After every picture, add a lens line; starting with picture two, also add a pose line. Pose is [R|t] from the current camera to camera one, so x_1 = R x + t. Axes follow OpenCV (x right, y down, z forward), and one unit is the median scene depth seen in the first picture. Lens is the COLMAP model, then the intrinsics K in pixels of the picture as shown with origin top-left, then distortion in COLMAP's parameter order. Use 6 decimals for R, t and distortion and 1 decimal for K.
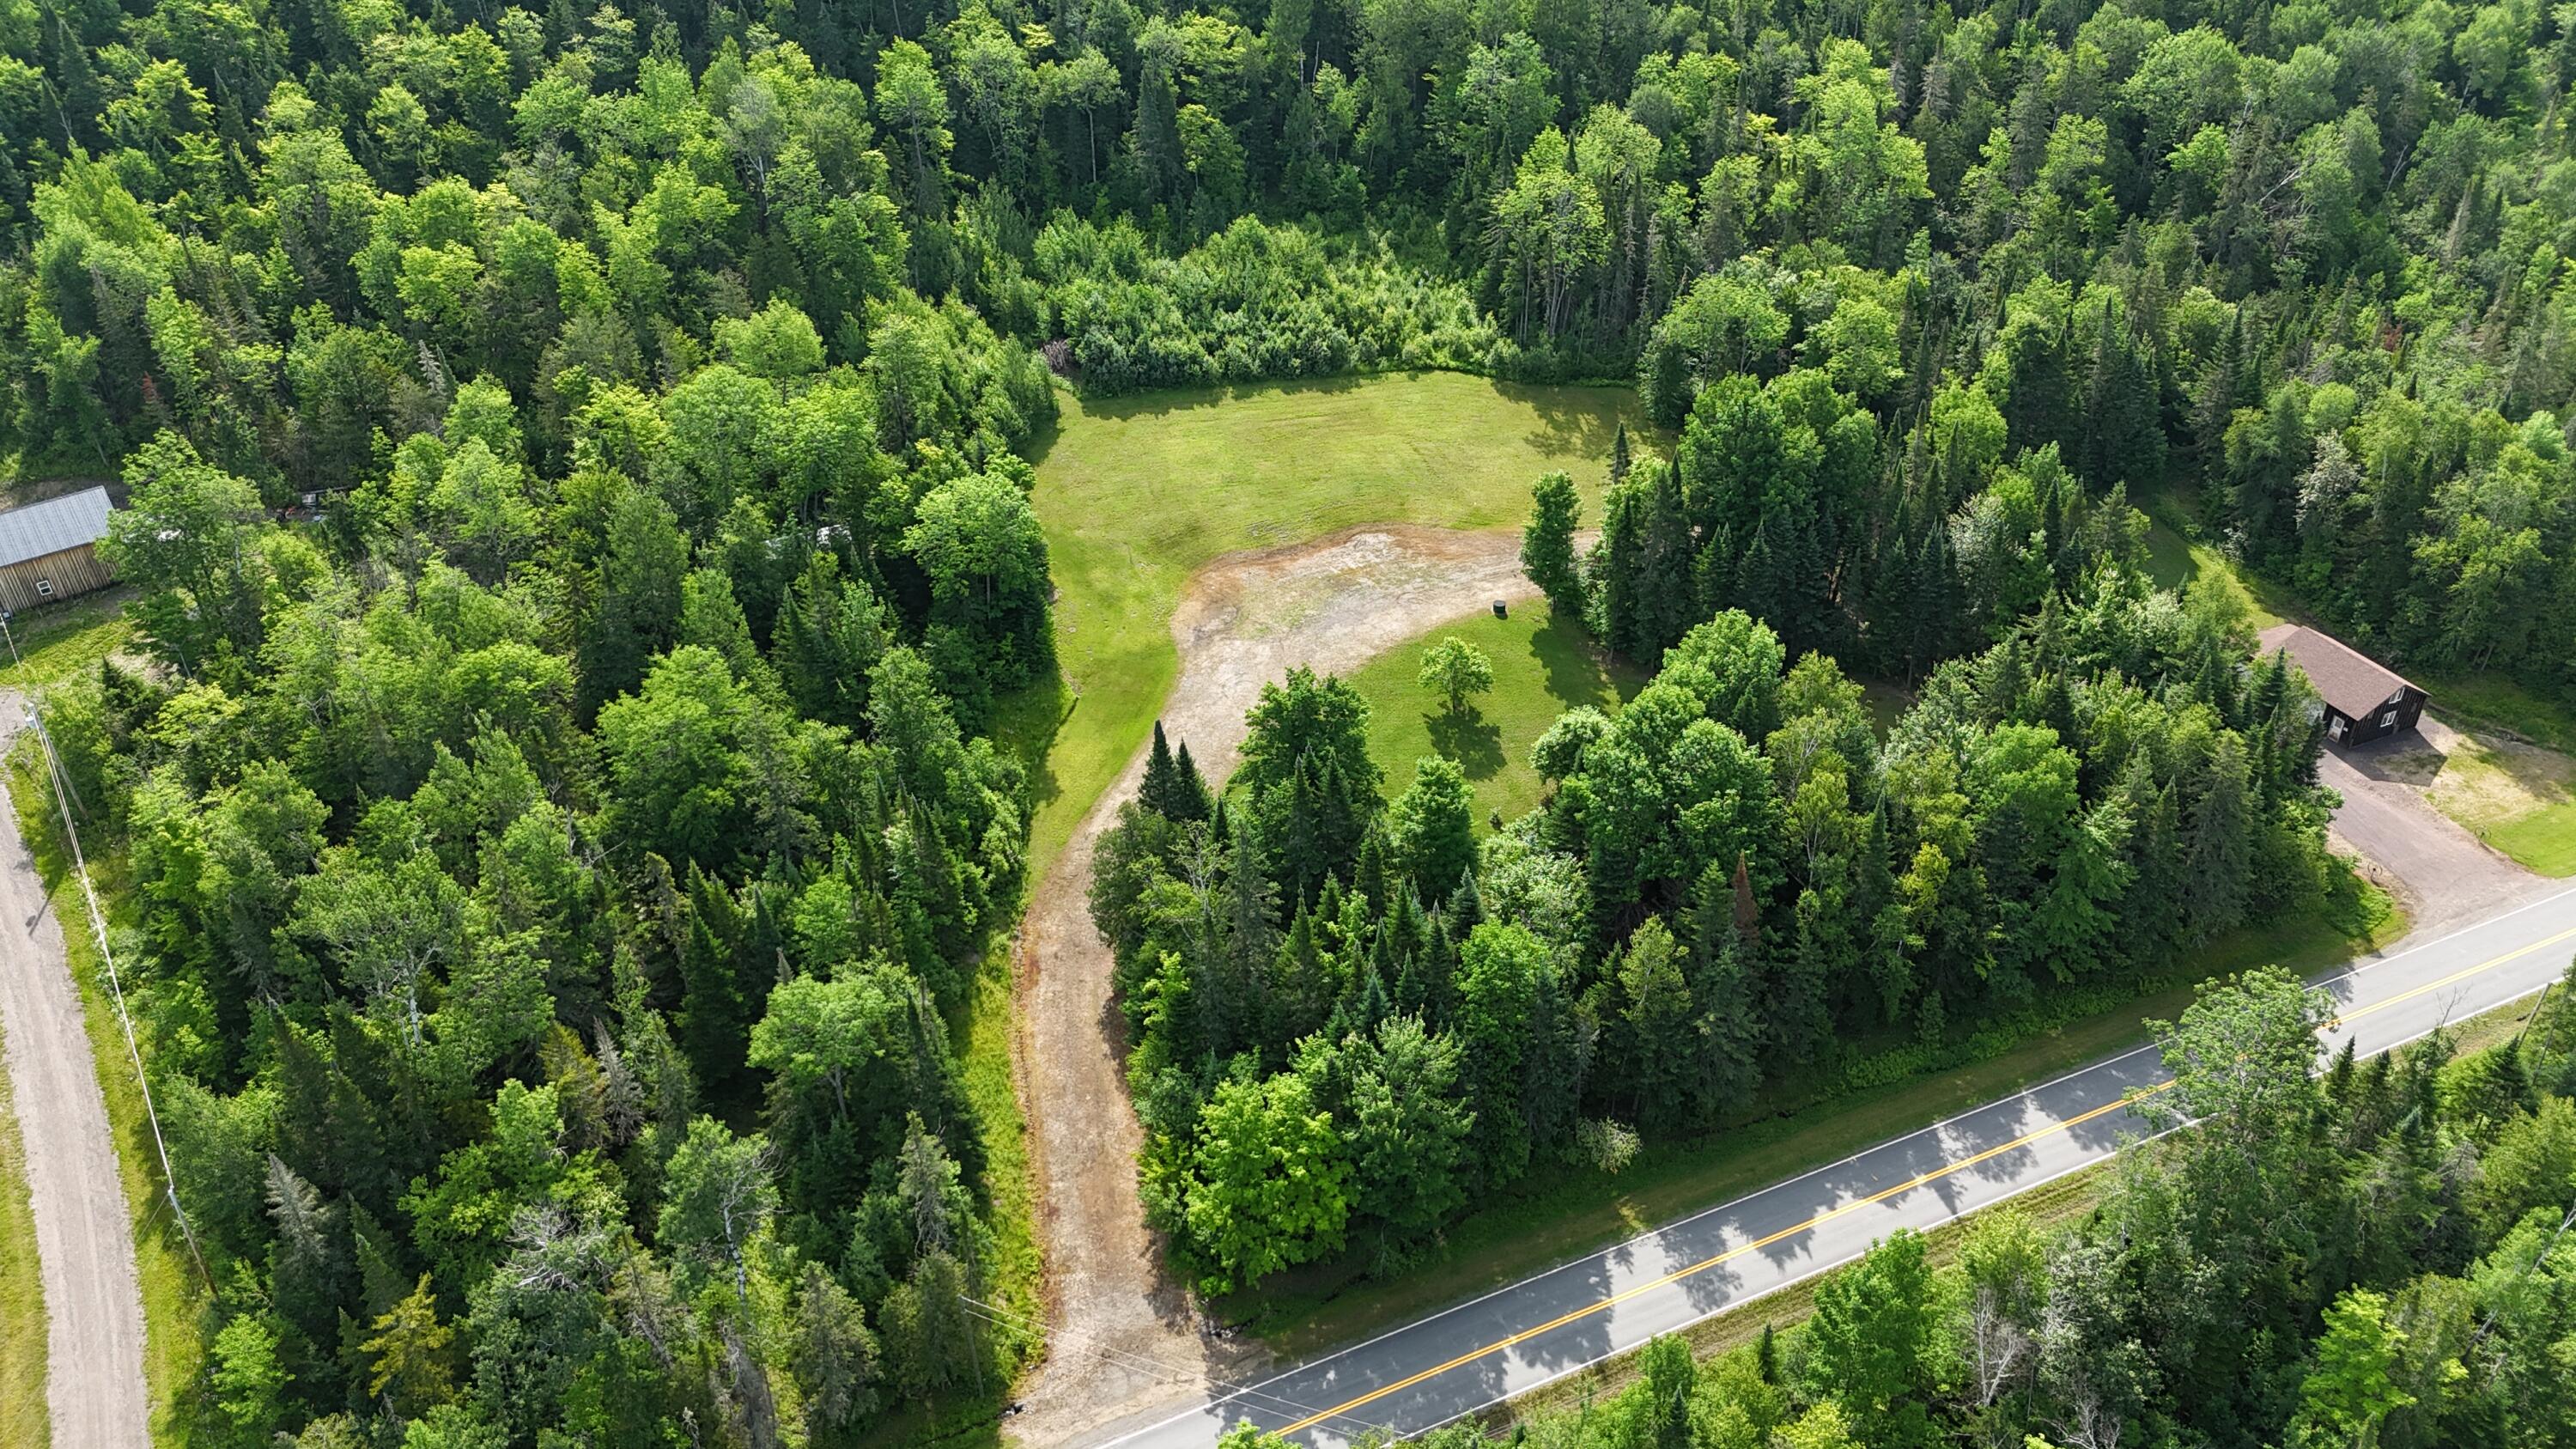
lens RADIAL K [[1893.1, 0, 1288.0], [0, 1893.1, 725.9], [0, 0, 1]] dist [0.076860, -0.073189]
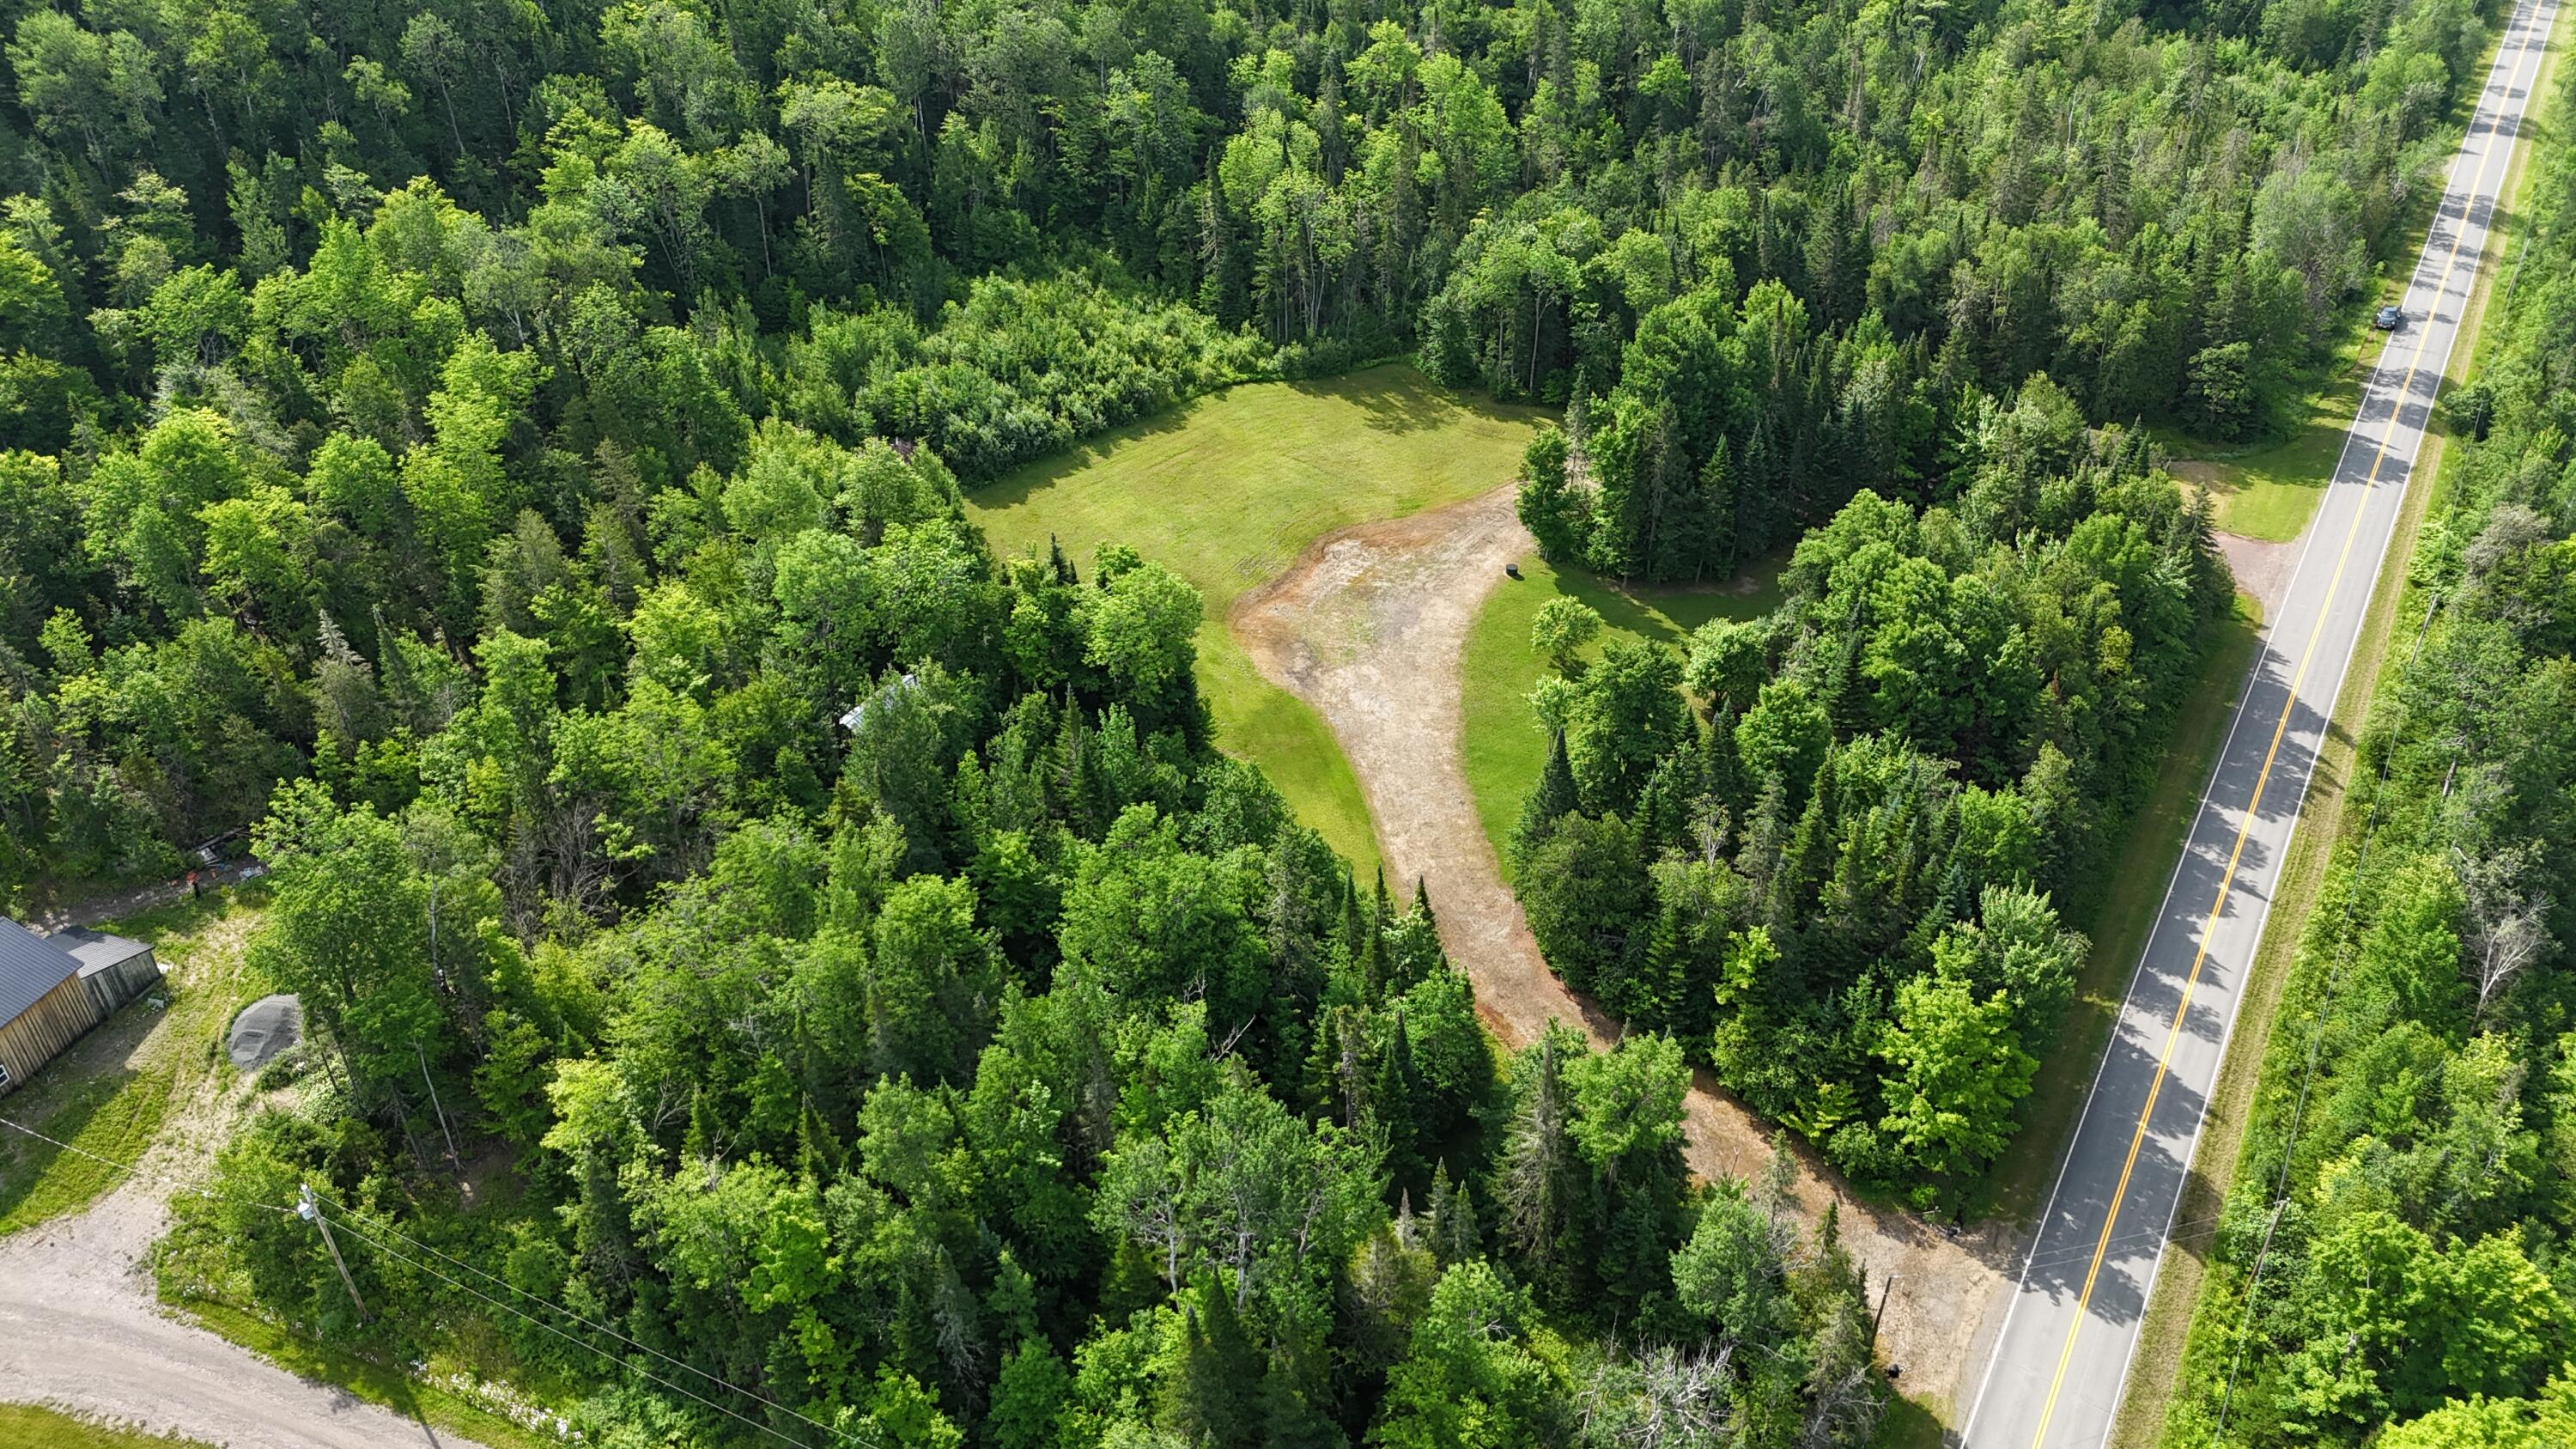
lens RADIAL K [[1893.1, 0, 1290.1], [0, 1893.1, 728.4], [0, 0, 1]] dist [0.076860, -0.073189]
pose [[0.830659, -0.301008, 0.468401, -0.435501], [0.307413, 0.949359, 0.064922, -0.073759], [-0.464223, 0.090065, 0.881127, 0.122209]]
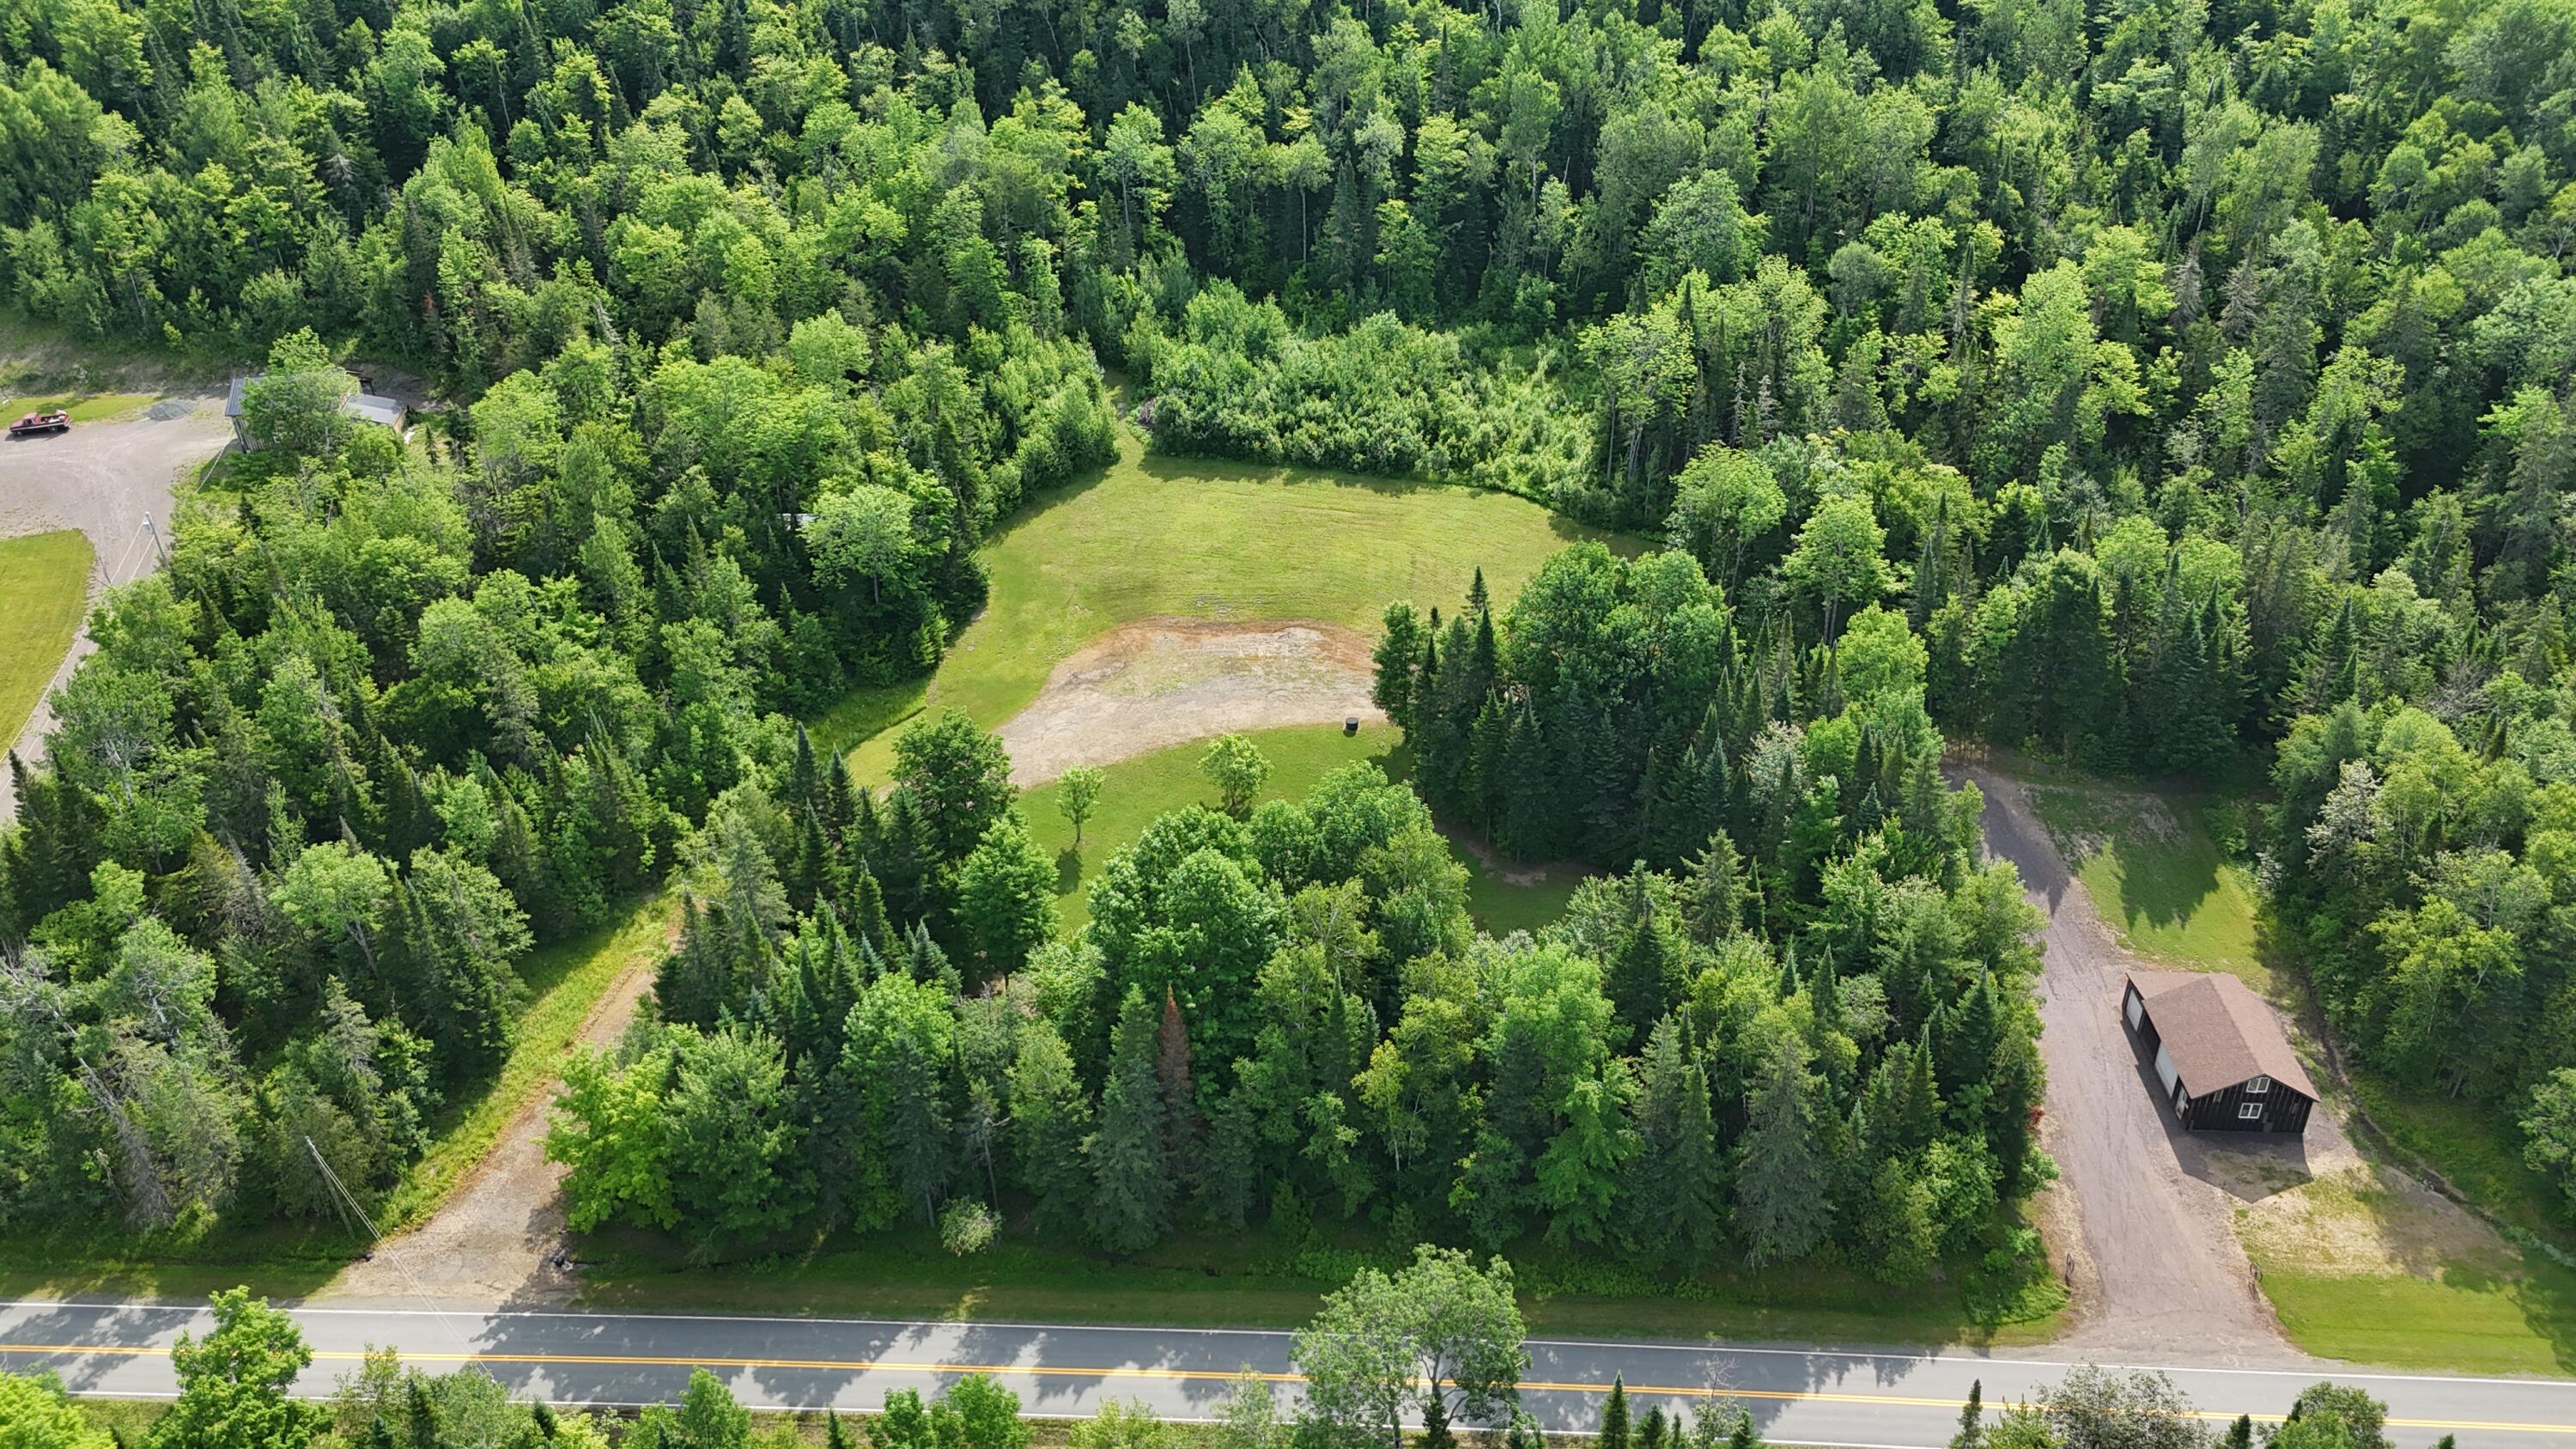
lens RADIAL K [[1893.1, 0, 1298.8], [0, 1893.1, 720.6], [0, 0, 1]] dist [0.076860, -0.073189]
pose [[0.892911, 0.236922, -0.382856, 0.400572], [-0.251284, 0.967828, 0.012865, -0.060810], [0.373587, 0.084718, 0.923718, 0.064041]]
